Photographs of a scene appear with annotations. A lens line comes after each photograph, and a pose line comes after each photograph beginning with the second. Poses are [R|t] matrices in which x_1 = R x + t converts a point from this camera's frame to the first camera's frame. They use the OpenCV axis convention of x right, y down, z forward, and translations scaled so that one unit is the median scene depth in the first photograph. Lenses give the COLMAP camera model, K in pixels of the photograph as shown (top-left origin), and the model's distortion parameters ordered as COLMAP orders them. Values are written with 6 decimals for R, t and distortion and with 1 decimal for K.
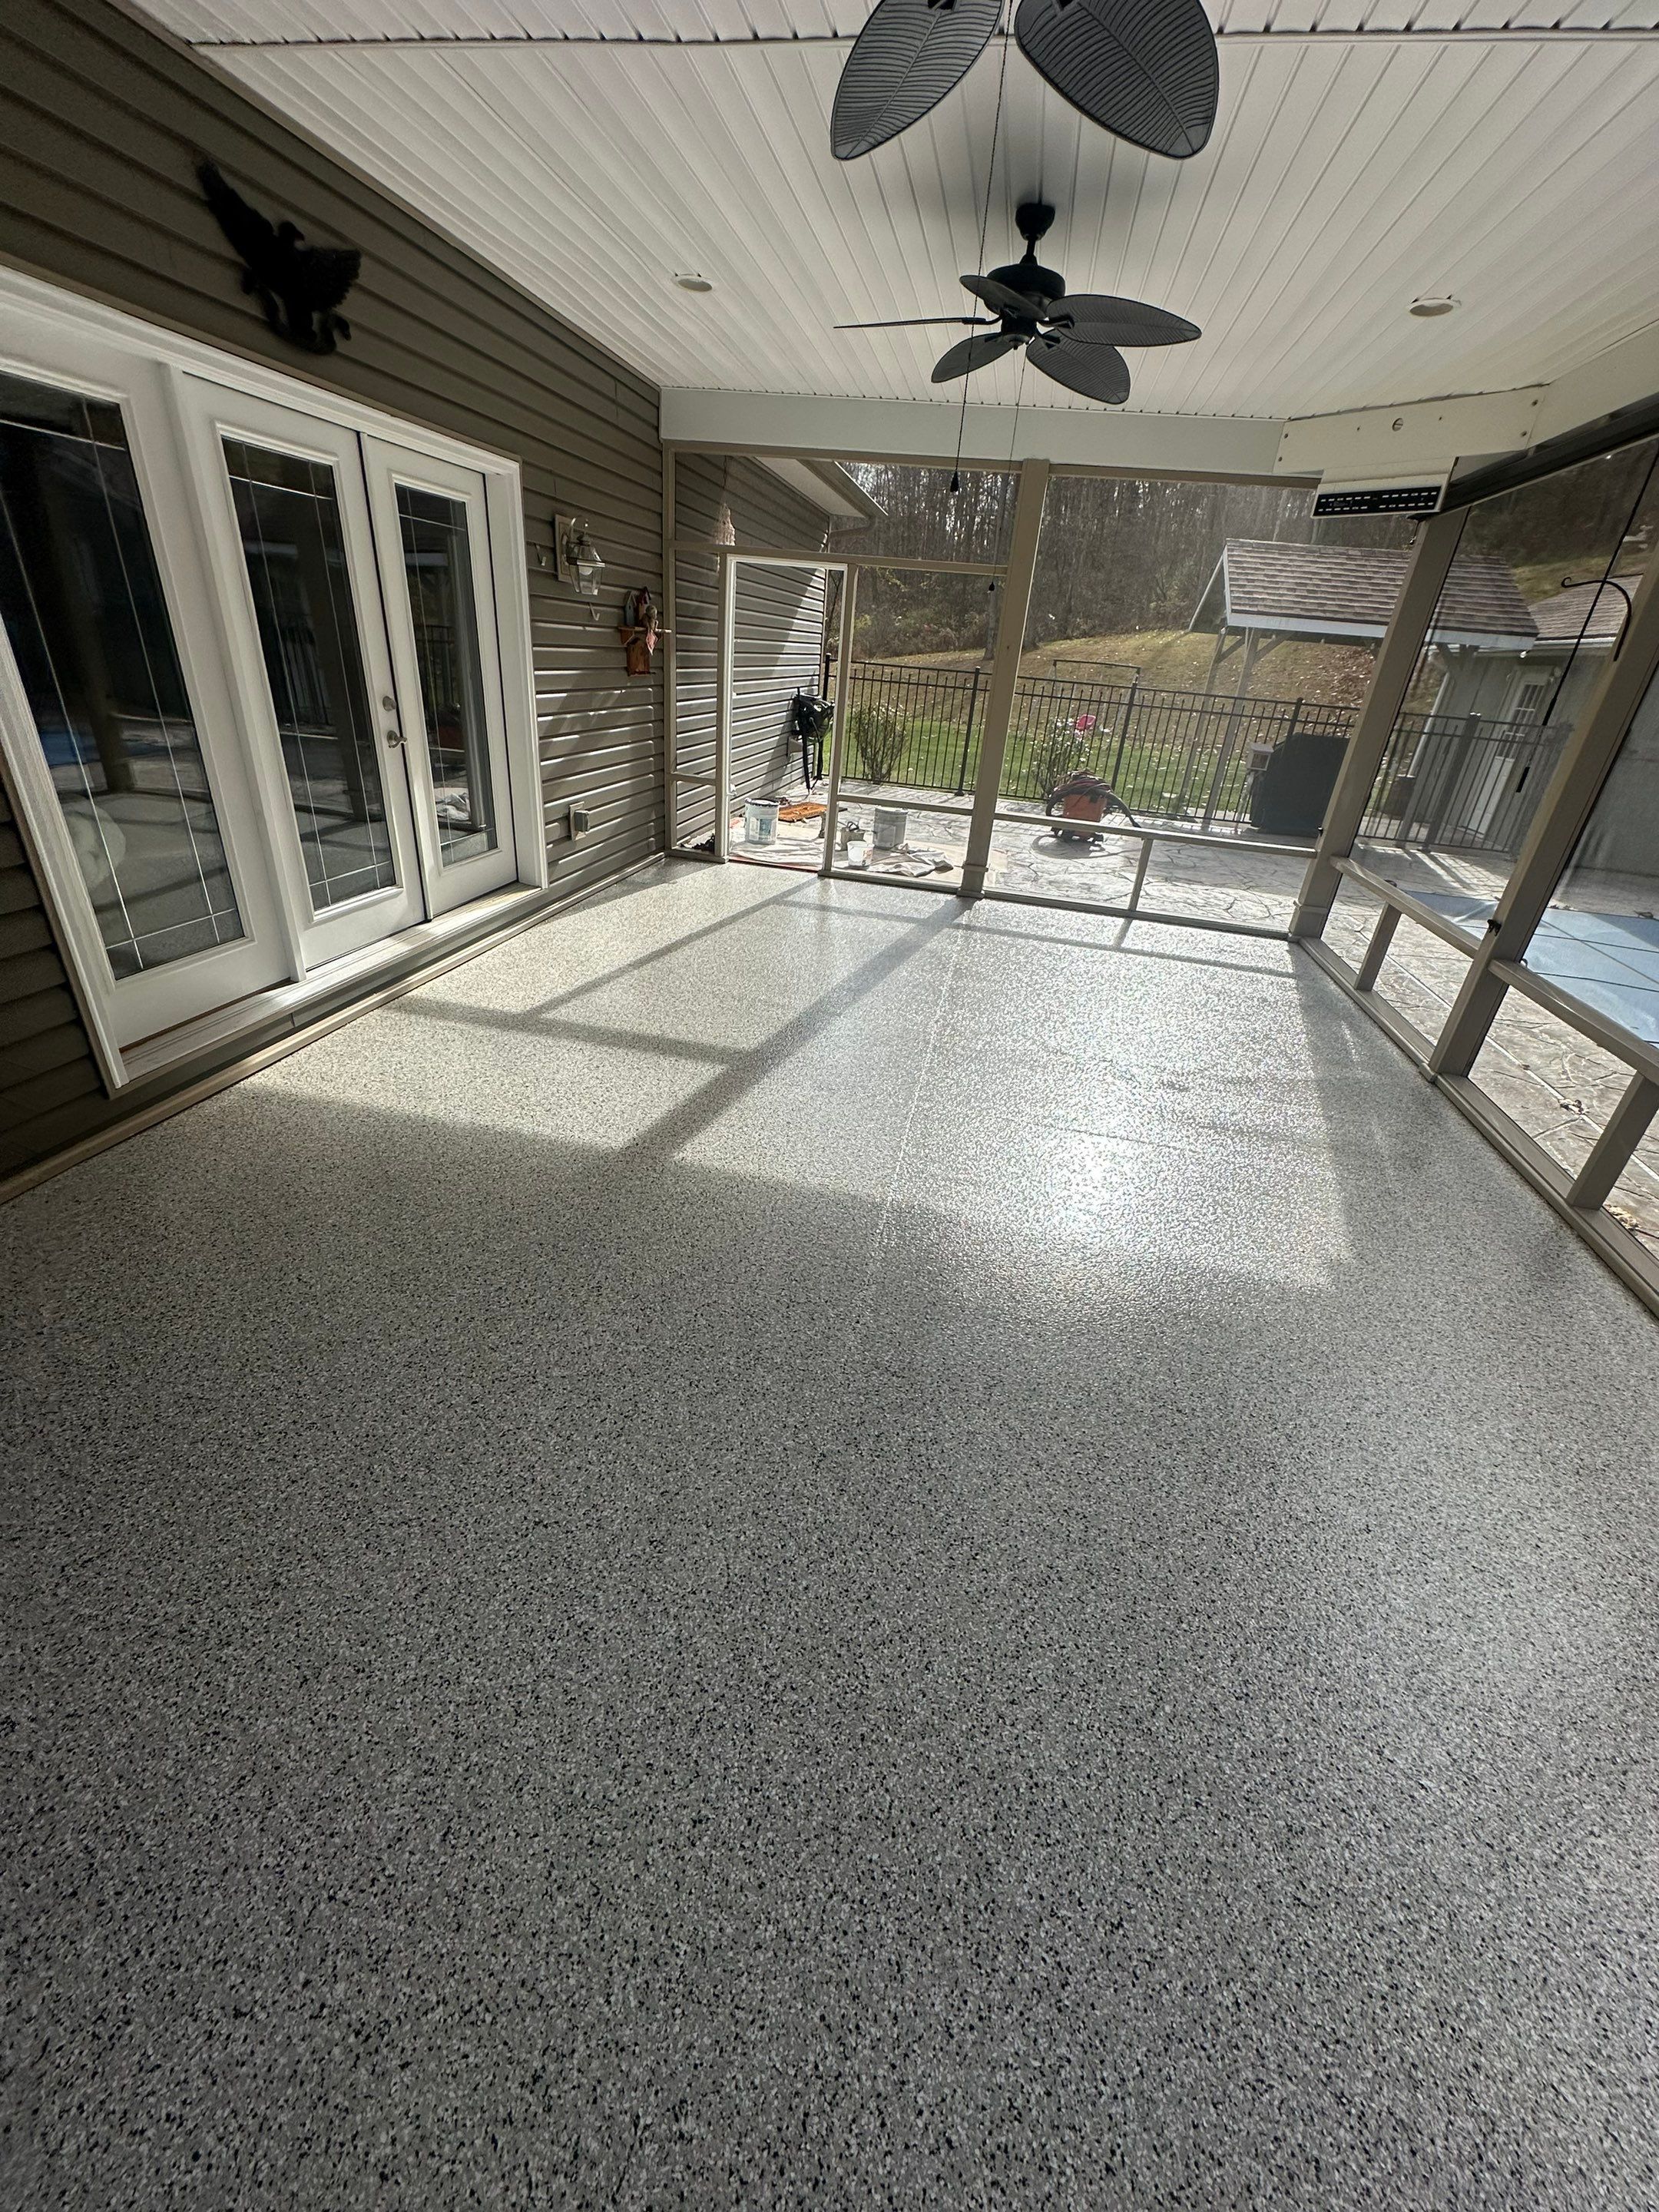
lens RADIAL K [[879.7, 0, 829.5], [0, 879.7, 1102.8], [0, 0, 1]] dist [-0.001407, 0.000375]
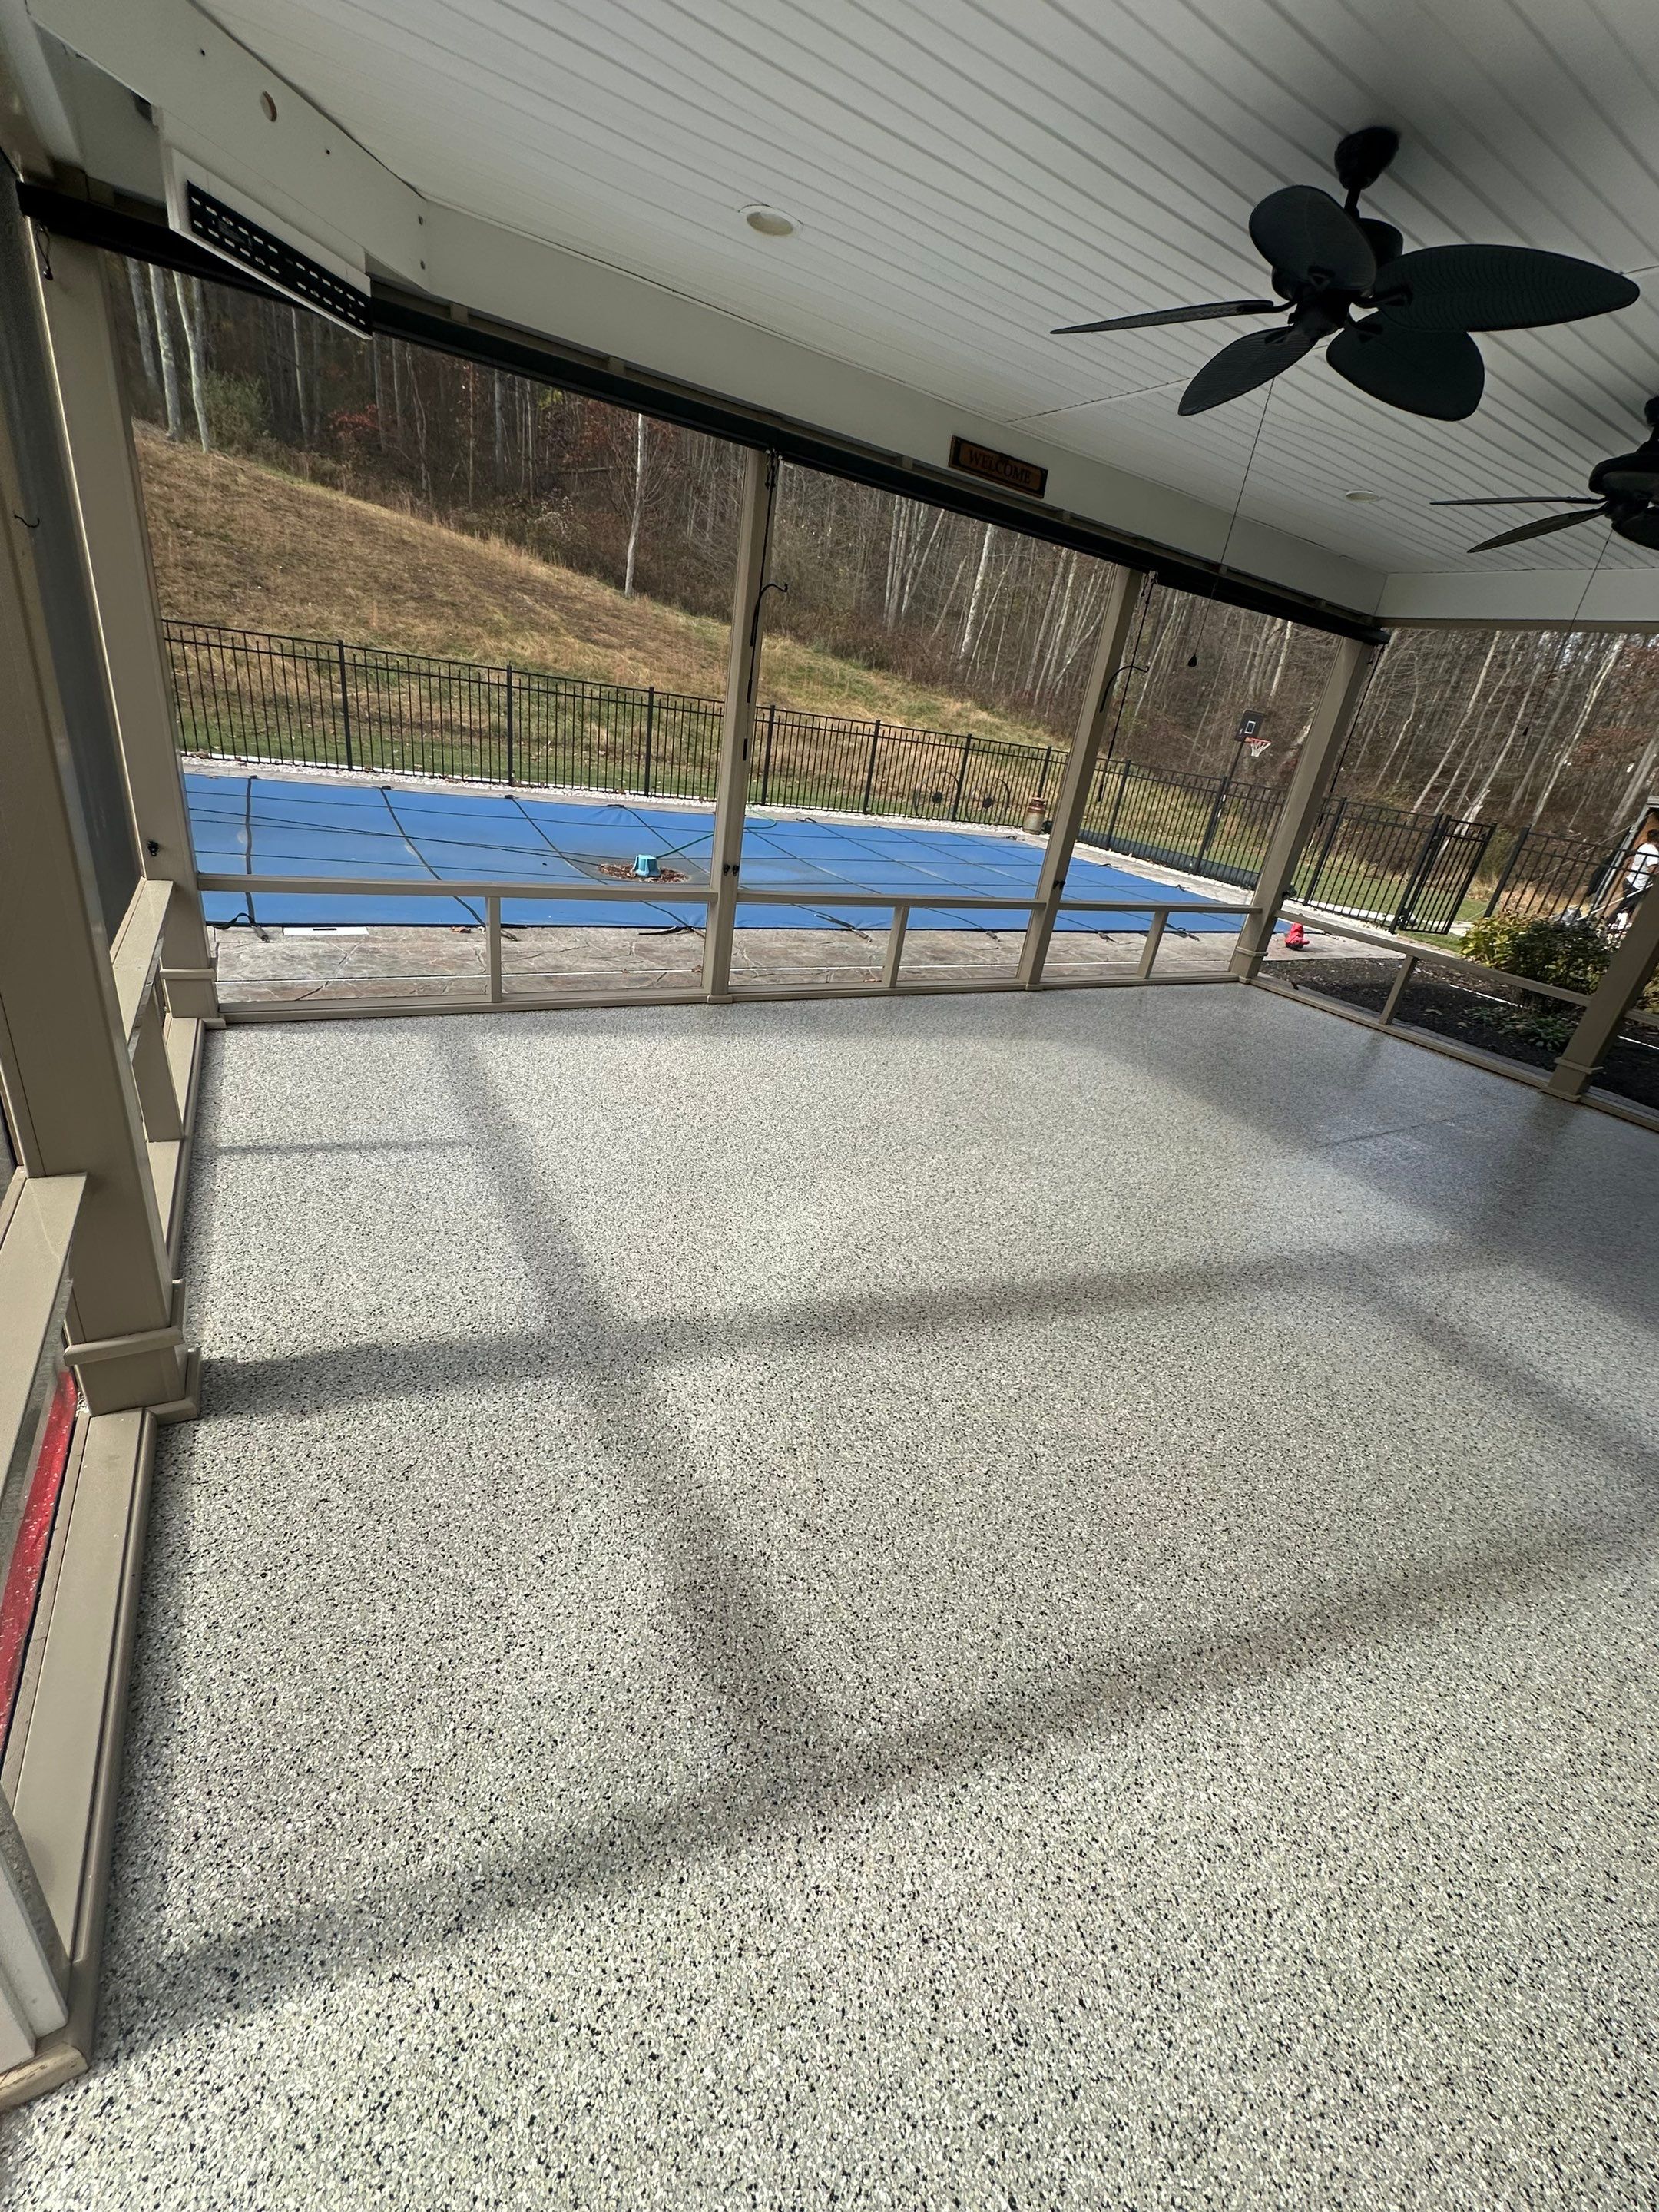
lens RADIAL K [[879.7, 0, 830.2], [0, 879.7, 1103.0], [0, 0, 1]] dist [-0.001407, 0.000375]
pose [[-0.647620, -0.467971, 0.601325, -0.186918], [0.165299, 0.684098, 0.710413, -0.774096], [-0.743818, 0.559476, -0.365680, 1.447861]]
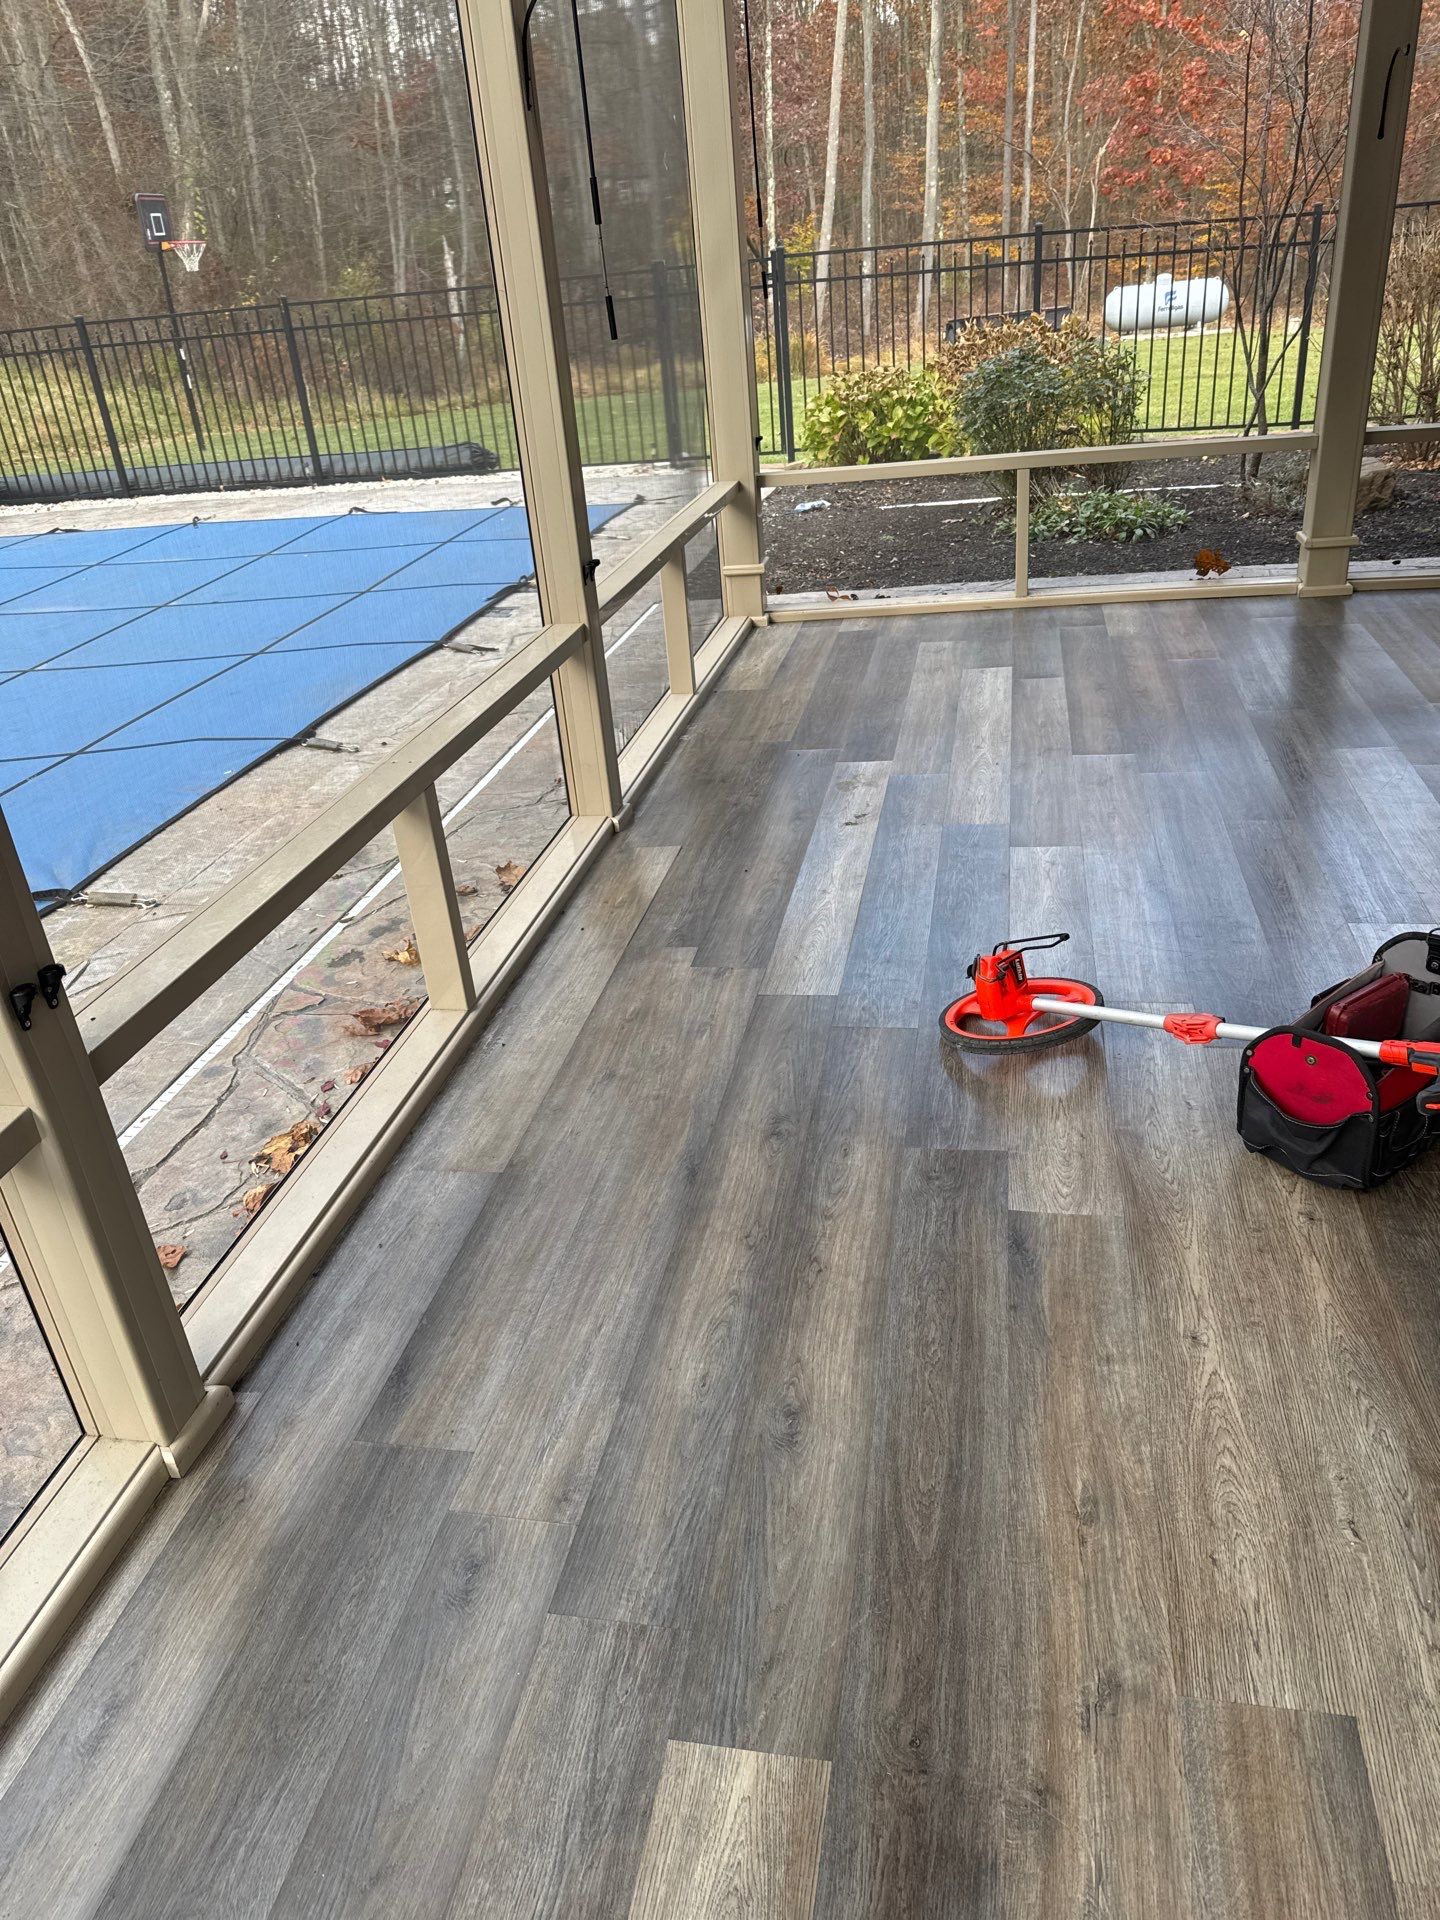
lens RADIAL K [[1357.1, 0, 704.7], [0, 1357.1, 954.4], [0, 0, 1]] dist [0.024232, -0.030079]
pose [[-0.999979, 0.005935, -0.002763, 0.531387], [0.001190, 0.579832, 0.814735, -0.529340], [0.006437, 0.814714, -0.579827, 1.183829]]
